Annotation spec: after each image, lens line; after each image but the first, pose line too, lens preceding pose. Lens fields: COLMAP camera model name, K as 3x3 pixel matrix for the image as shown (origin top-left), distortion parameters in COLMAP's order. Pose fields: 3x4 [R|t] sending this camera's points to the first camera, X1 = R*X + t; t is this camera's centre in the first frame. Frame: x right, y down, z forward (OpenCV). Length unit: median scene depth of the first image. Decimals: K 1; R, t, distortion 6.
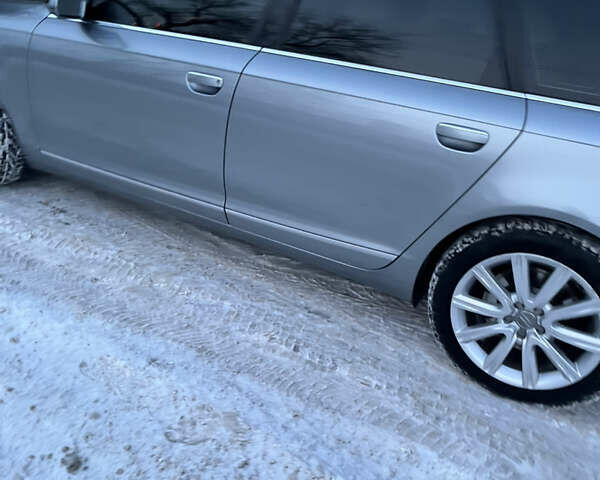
lens RADIAL K [[593.5, 0, 300.5], [0, 593.5, 240.8], [0, 0, 1]] dist [0.018472, 0.000000]
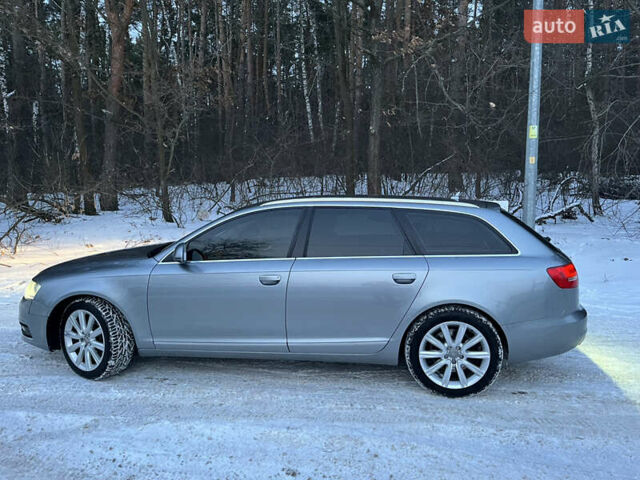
lens RADIAL K [[462.0, 0, 319.3], [0, 462.0, 239.8], [0, 0, 1]] dist [-0.010634, -0.002241]
pose [[0.932674, -0.162089, 0.322253, -0.548068], [0.260182, 0.921061, -0.289745, 0.109832], [-0.249850, 0.354082, 0.901222, -0.529779]]
